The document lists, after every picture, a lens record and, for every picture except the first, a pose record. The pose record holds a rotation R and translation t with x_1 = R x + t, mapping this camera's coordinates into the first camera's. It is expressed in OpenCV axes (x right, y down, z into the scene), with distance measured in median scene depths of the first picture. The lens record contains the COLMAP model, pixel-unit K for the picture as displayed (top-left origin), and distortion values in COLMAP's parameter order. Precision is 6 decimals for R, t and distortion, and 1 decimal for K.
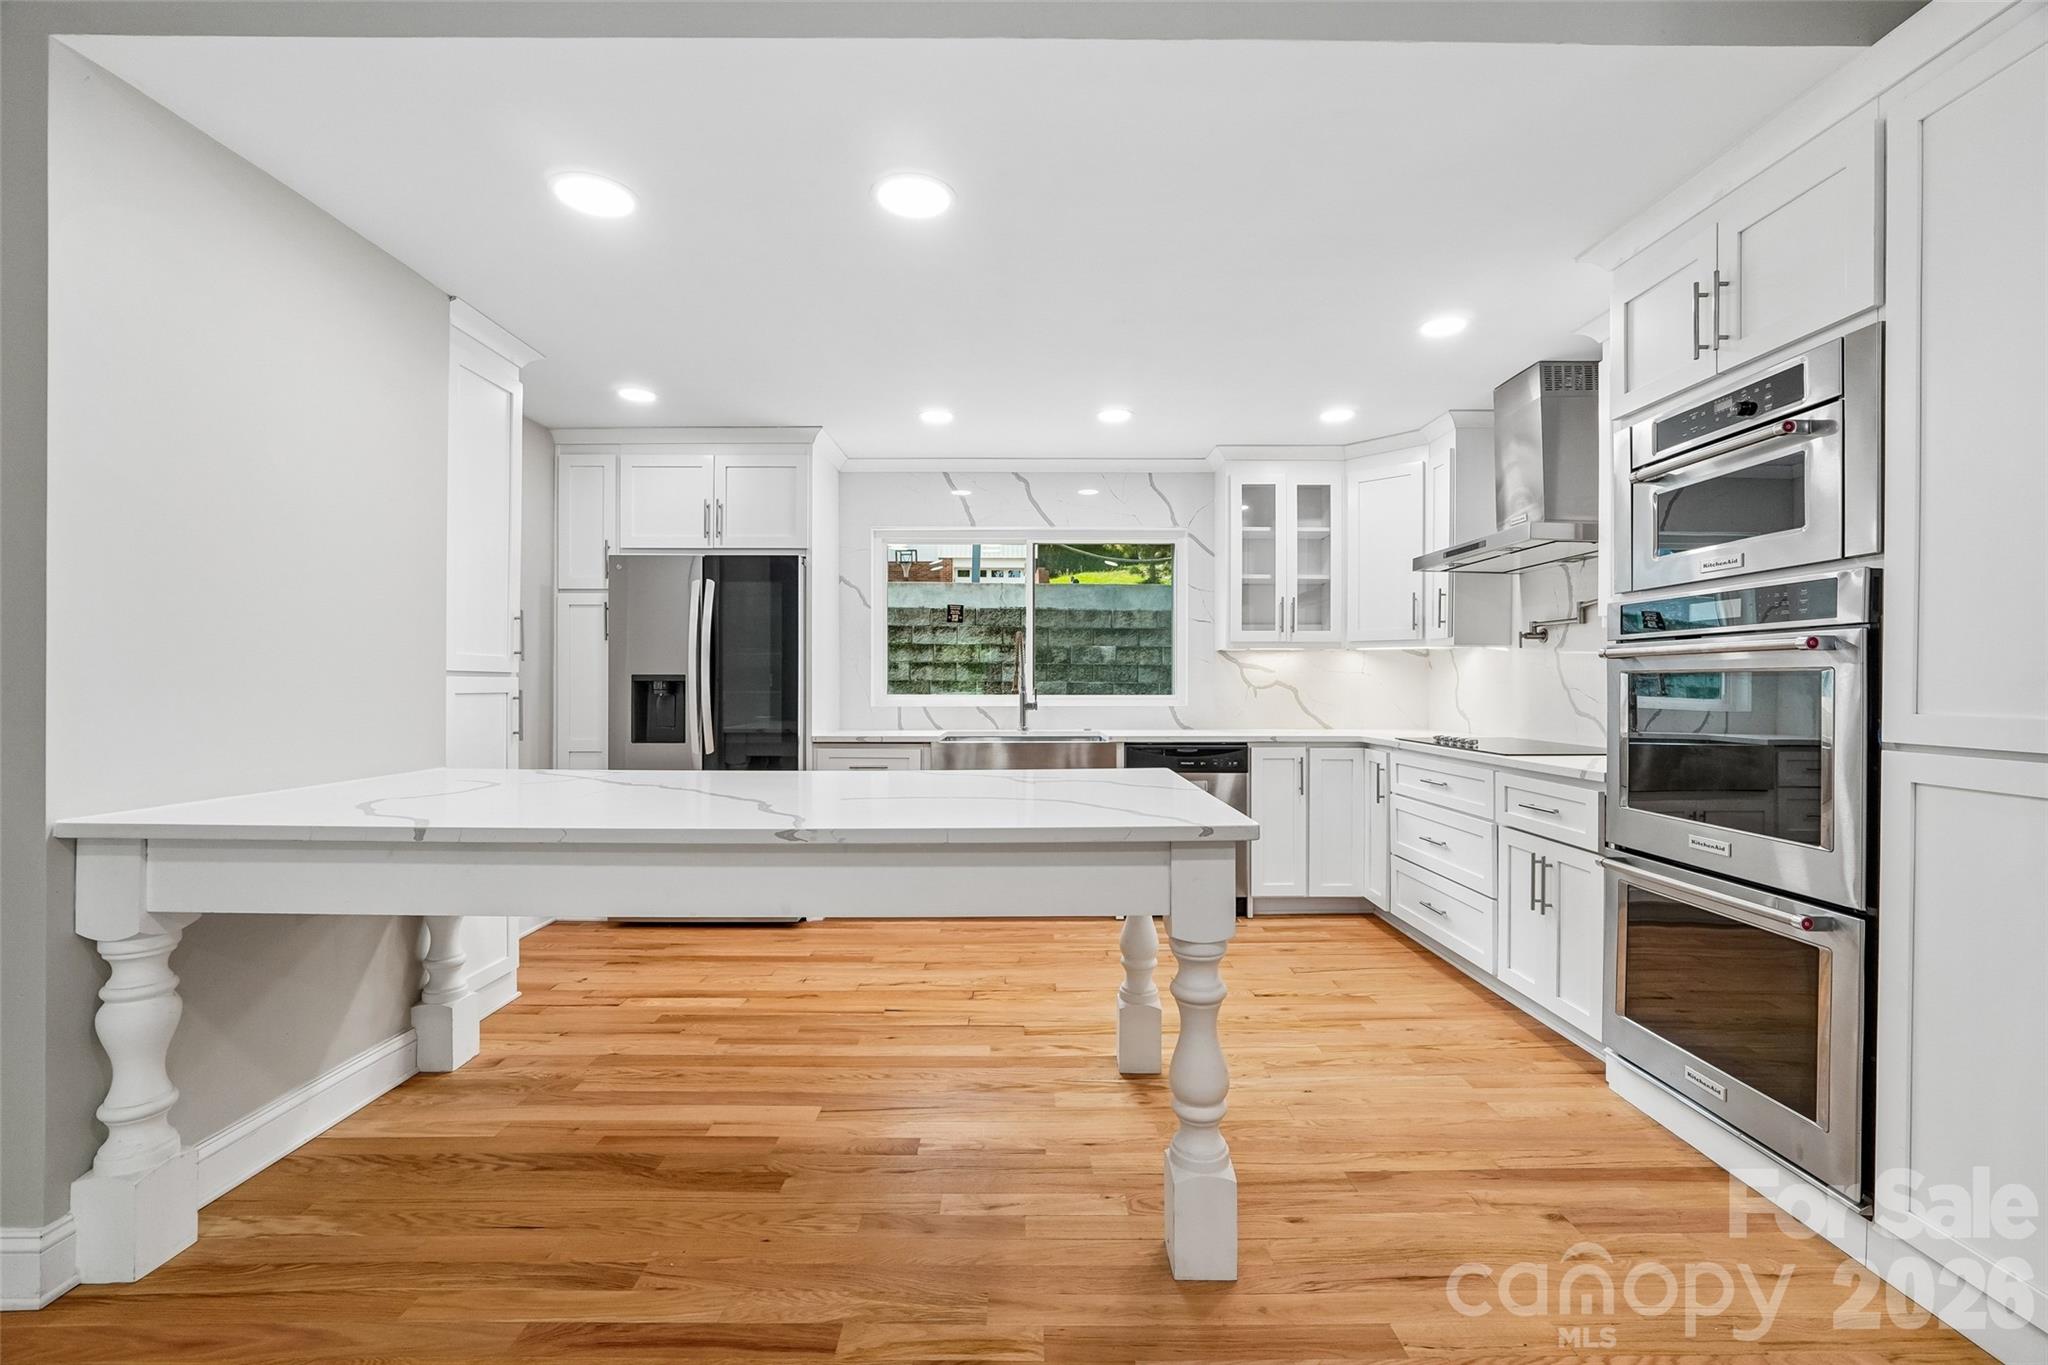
lens RADIAL K [[863.5, 0, 1023.4], [0, 863.5, 684.7], [0, 0, 1]] dist [-0.017355, 0.006459]
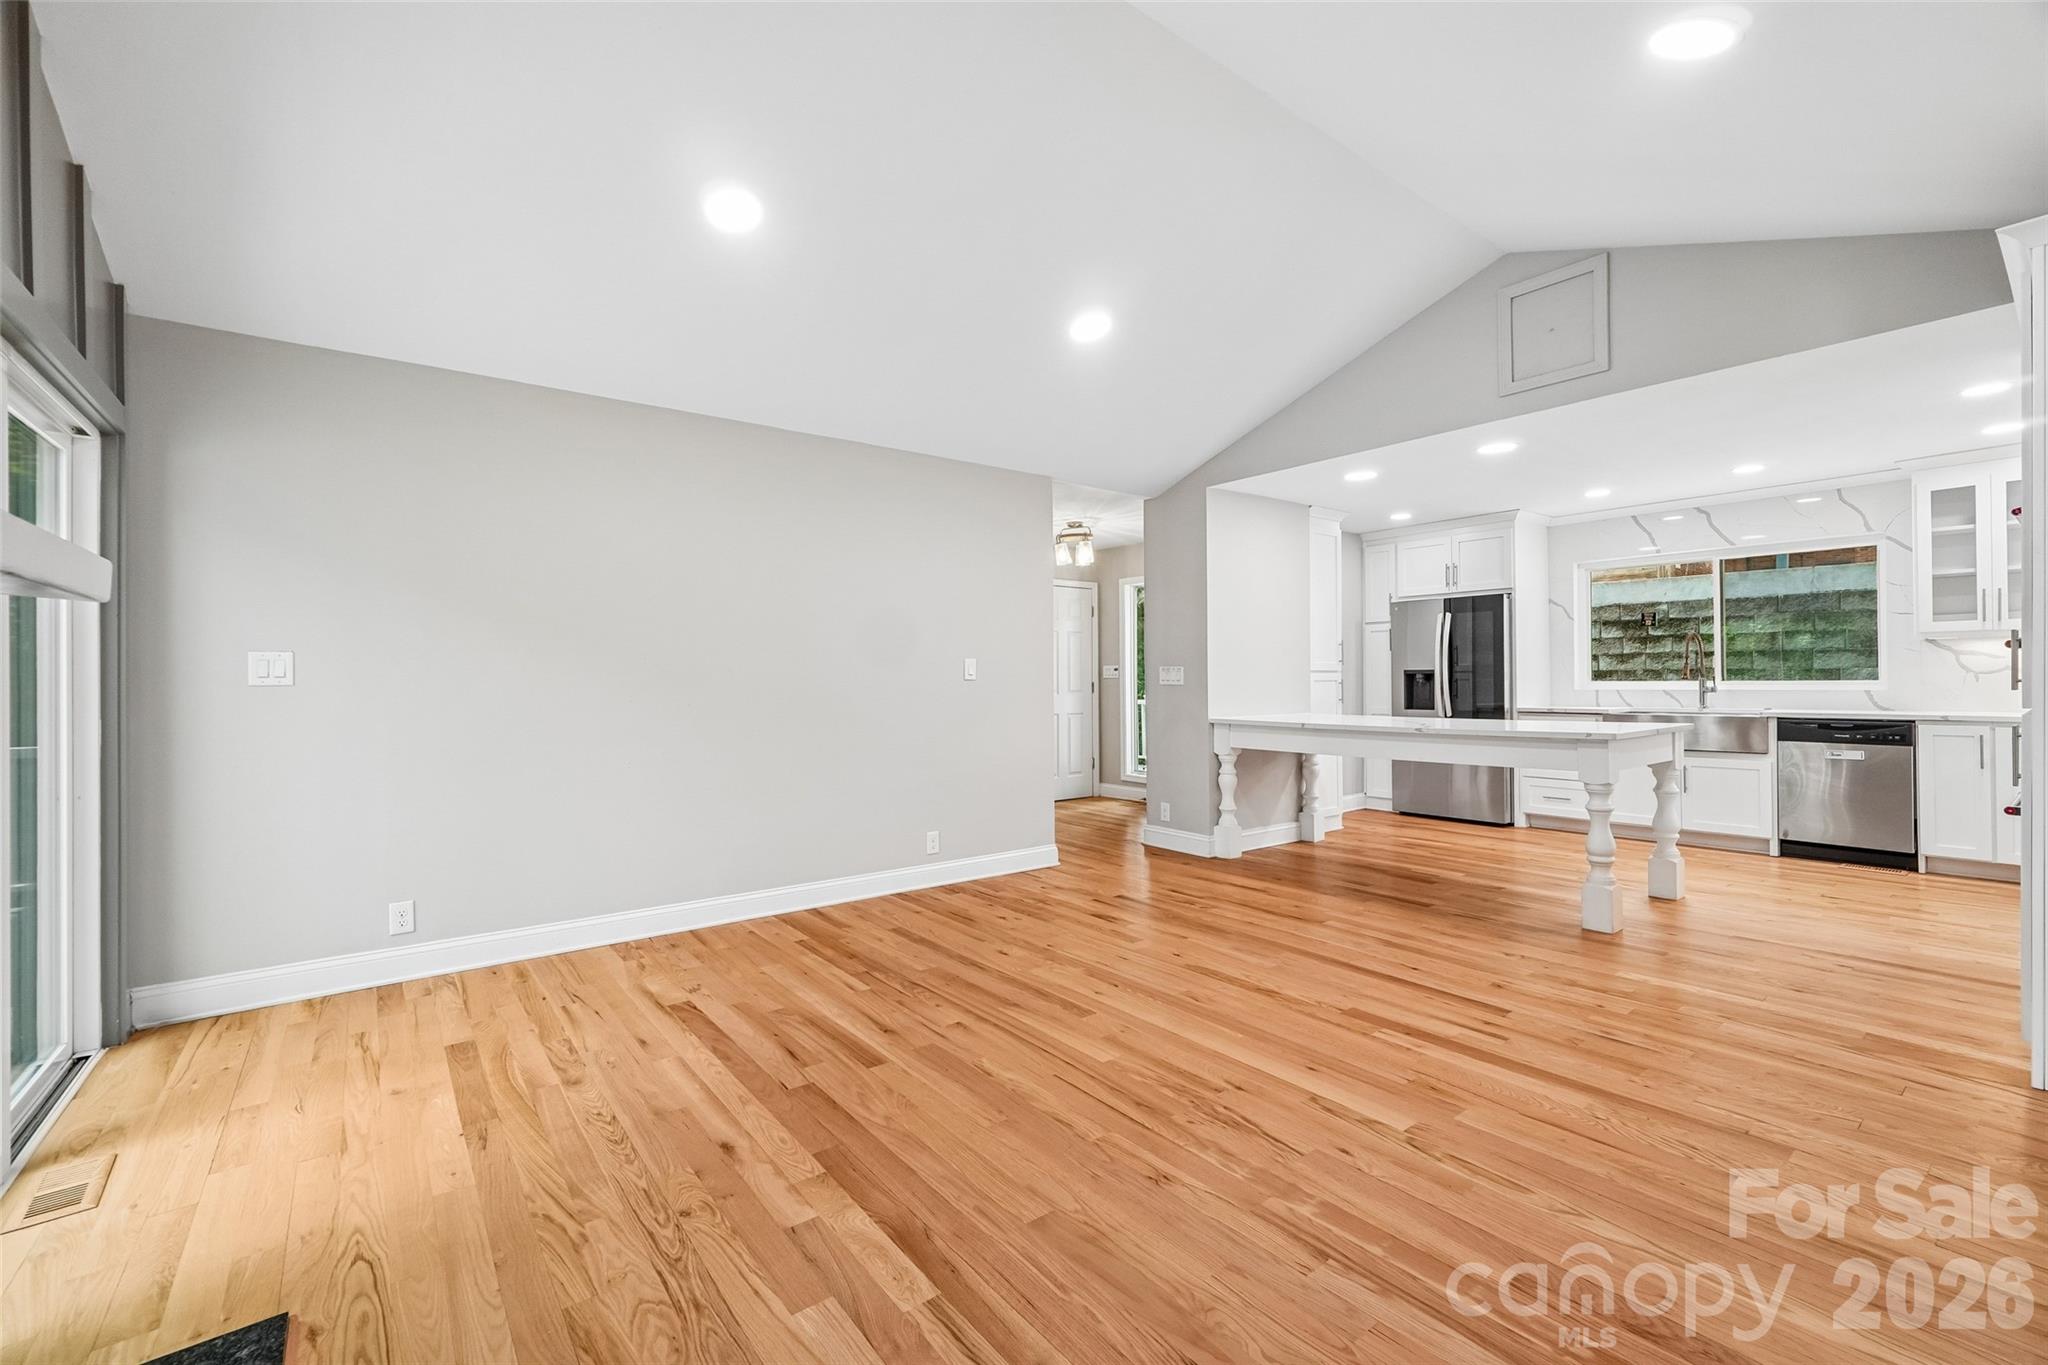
lens RADIAL K [[863.5, 0, 1025.3], [0, 863.5, 673.8], [0, 0, 1]] dist [-0.017355, 0.006459]
pose [[0.610018, -0.011960, -0.792297, 0.613228], [0.009598, 0.999924, -0.007704, 0.002332], [0.792329, -0.002905, 0.610087, -0.900303]]
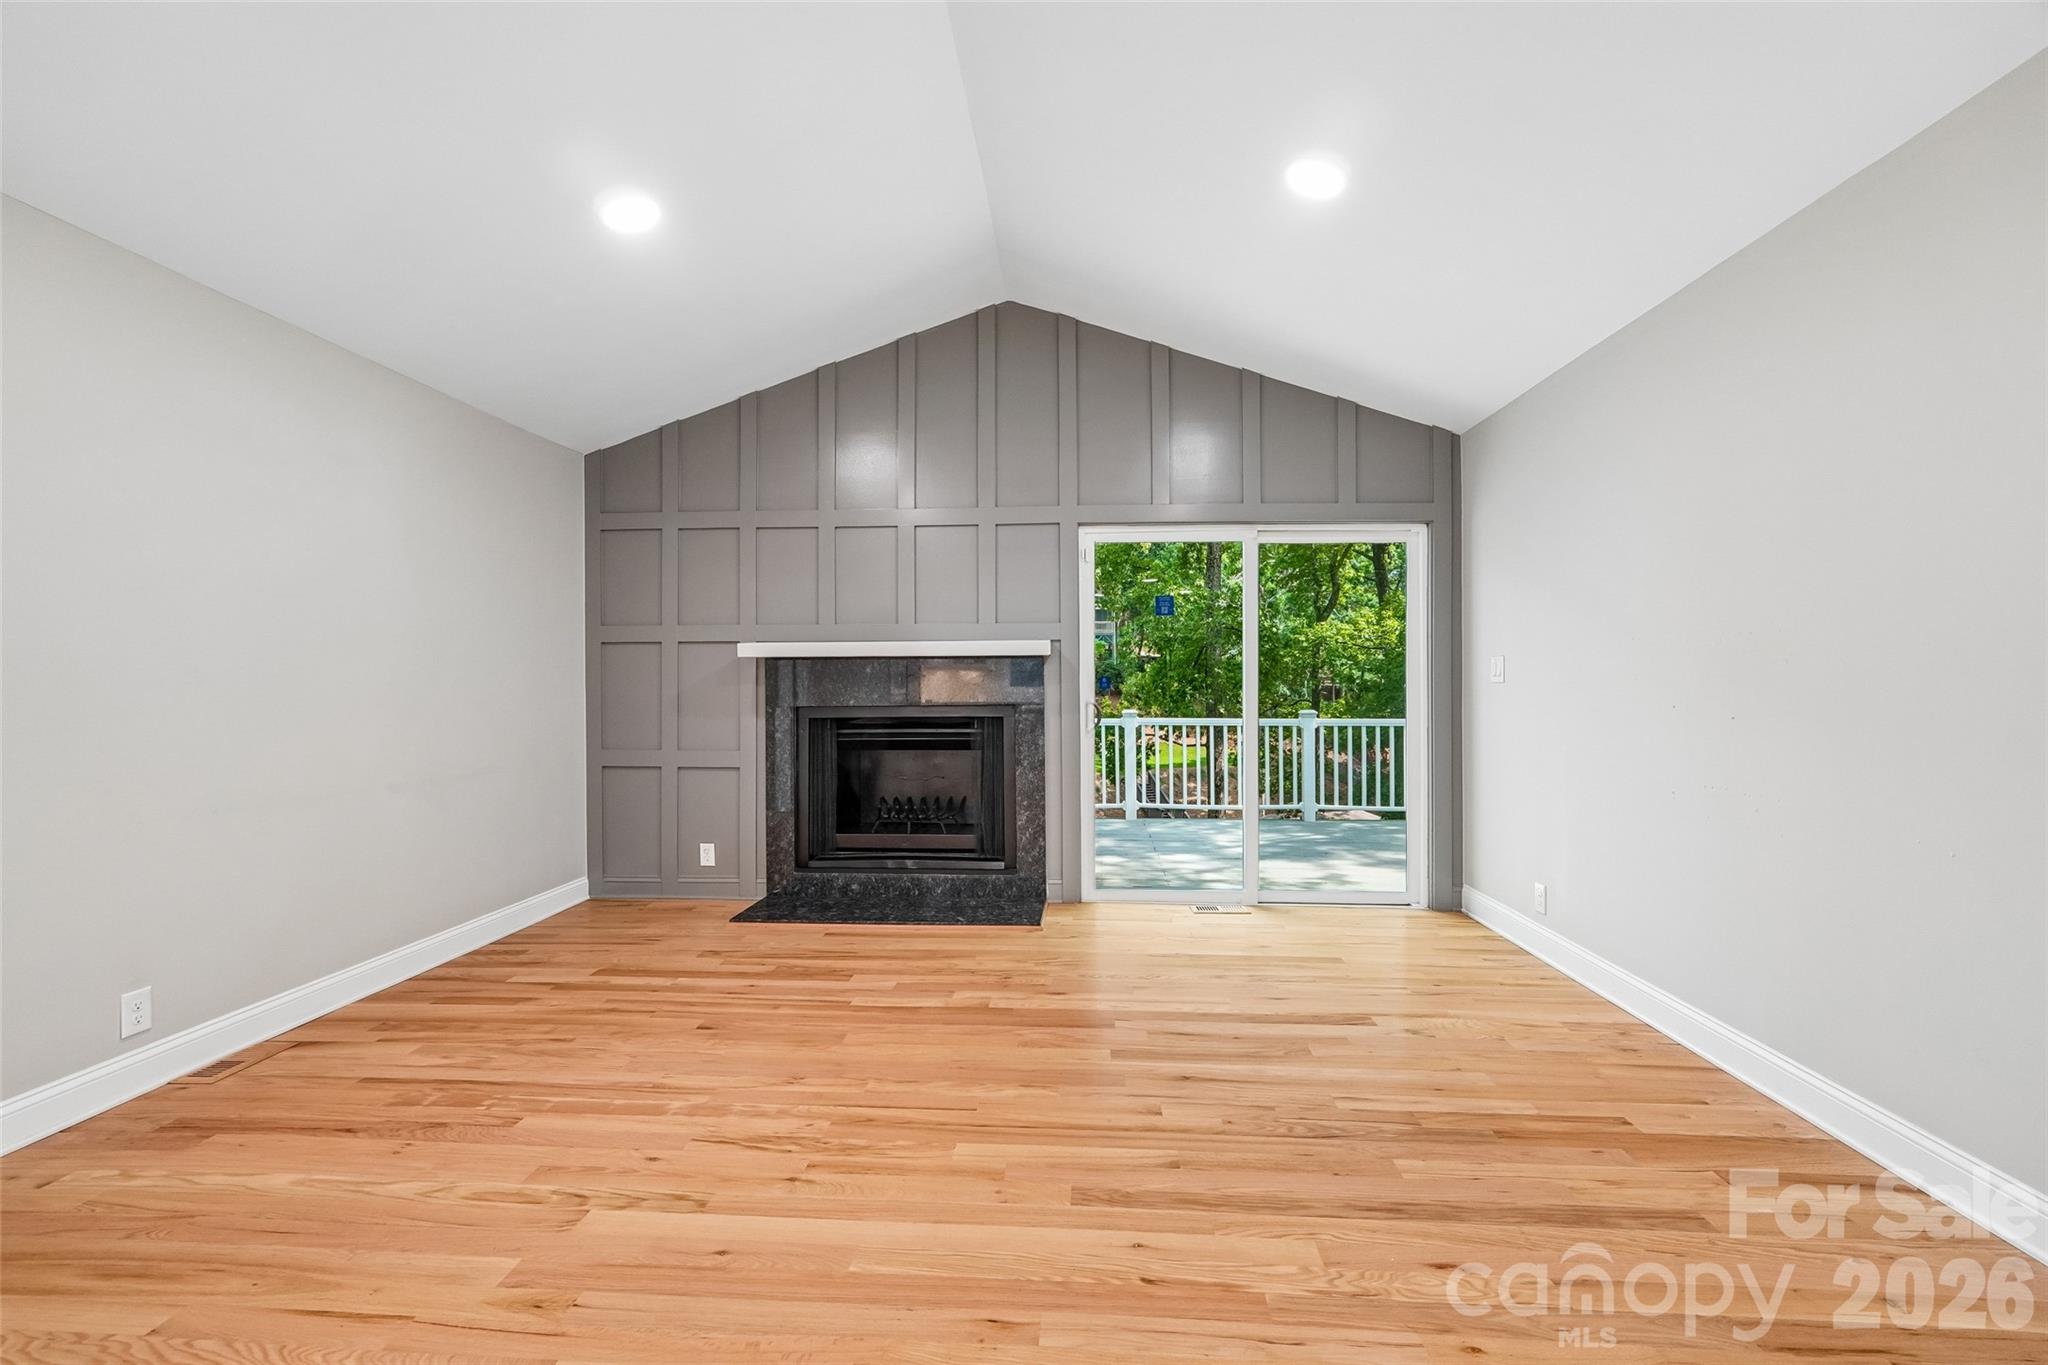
lens RADIAL K [[863.5, 0, 1020.7], [0, 863.5, 684.5], [0, 0, 1]] dist [-0.017355, 0.006459]
pose [[-0.996848, 0.000202, 0.079331, -0.126895], [0.000244, 1.000000, 0.000522, 0.002200], [-0.079331, 0.000539, -0.996848, 0.380353]]
